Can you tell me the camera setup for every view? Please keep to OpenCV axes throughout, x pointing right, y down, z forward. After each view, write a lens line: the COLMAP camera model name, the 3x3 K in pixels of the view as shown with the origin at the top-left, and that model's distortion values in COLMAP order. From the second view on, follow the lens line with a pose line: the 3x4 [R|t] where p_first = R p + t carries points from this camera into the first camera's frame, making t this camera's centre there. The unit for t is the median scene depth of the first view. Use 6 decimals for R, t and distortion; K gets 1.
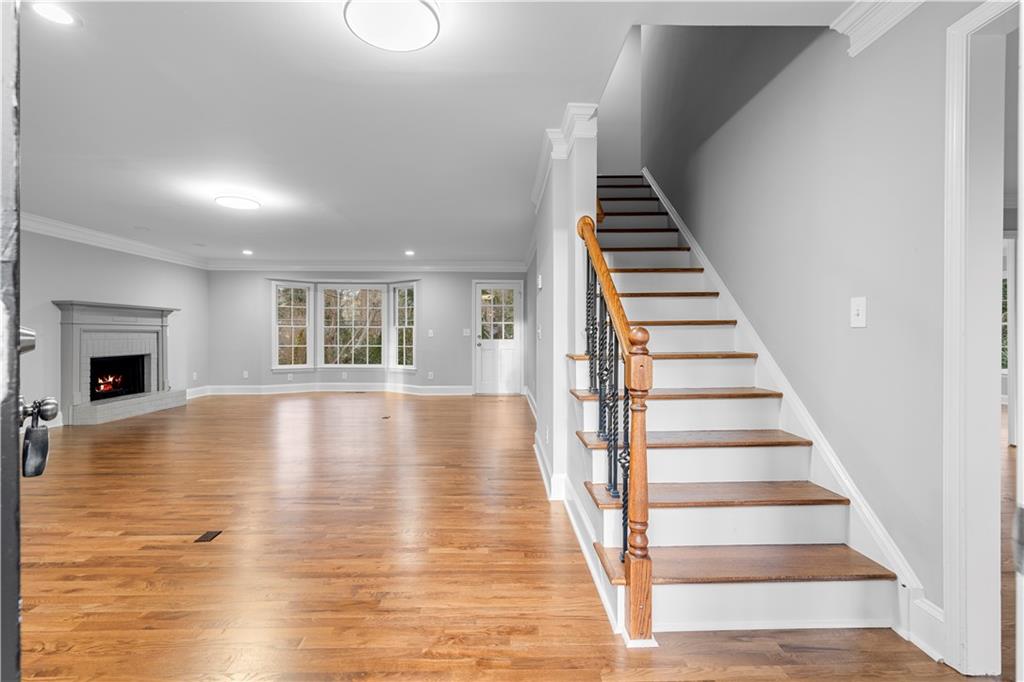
lens RADIAL K [[460.0, 0, 509.6], [0, 460.0, 337.4], [0, 0, 1]] dist [-0.003426, 0.000244]
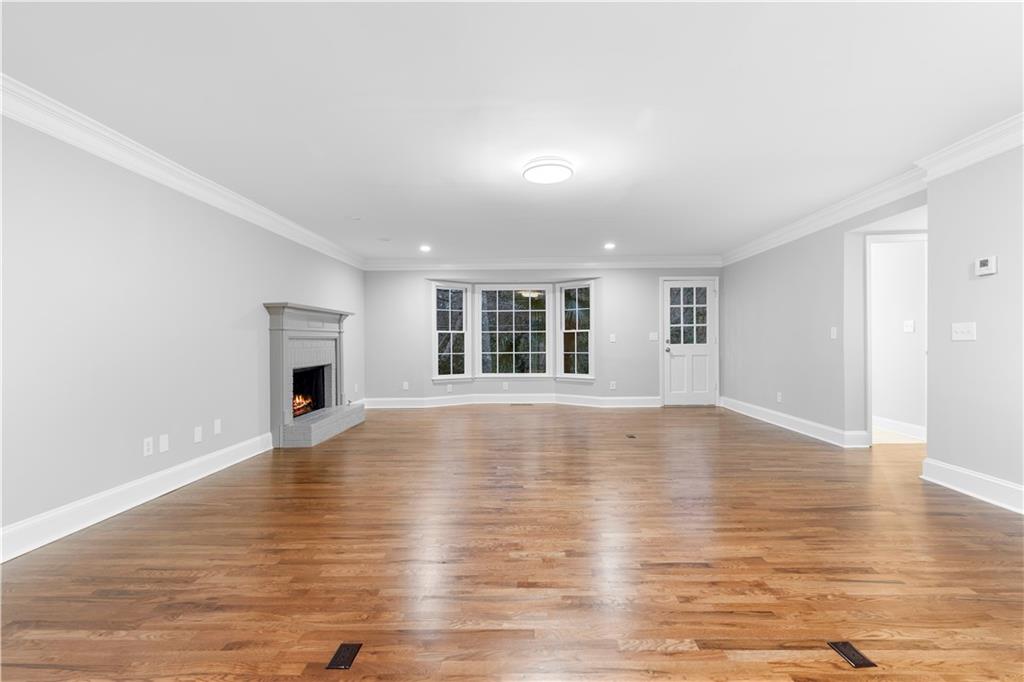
lens RADIAL K [[463.6, 0, 517.3], [0, 463.6, 343.6], [0, 0, 1]] dist [-0.001827, 0.000101]
pose [[0.999248, -0.010220, -0.037396, -0.379194], [0.010218, 0.999948, -0.000260, 0.000712], [0.037396, -0.000122, 0.999301, 0.120693]]
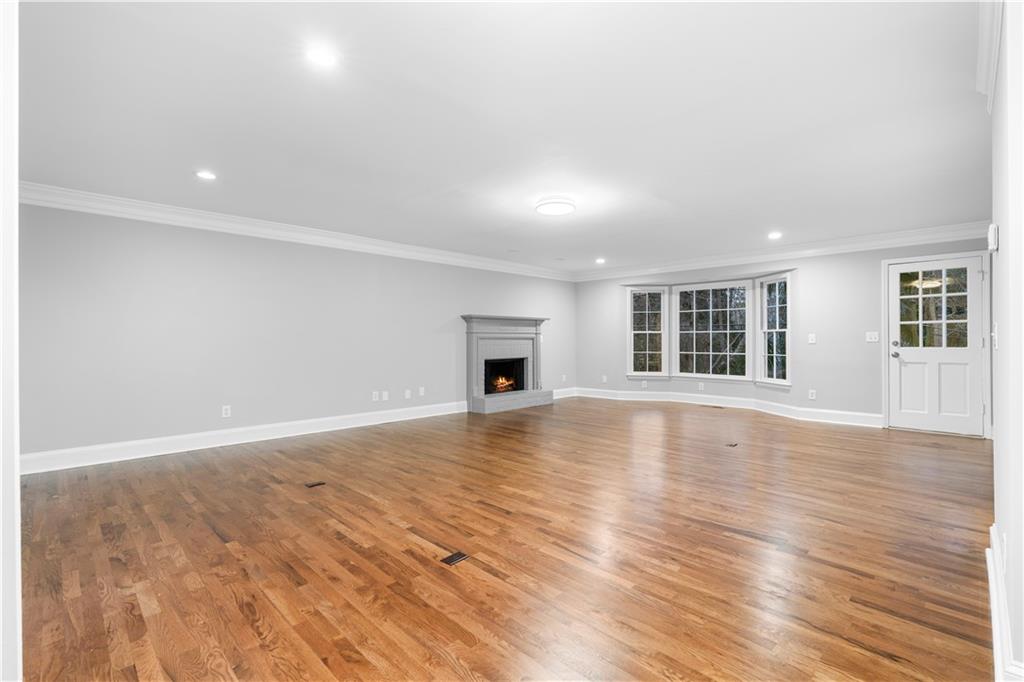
lens RADIAL K [[460.0, 0, 509.6], [0, 460.0, 337.4], [0, 0, 1]] dist [-0.003426, 0.000244]
pose [[0.689851, -0.007172, -0.723916, 0.036186], [-0.000632, 0.999945, -0.010509, -0.002833], [0.723951, 0.007707, 0.689808, 0.149826]]
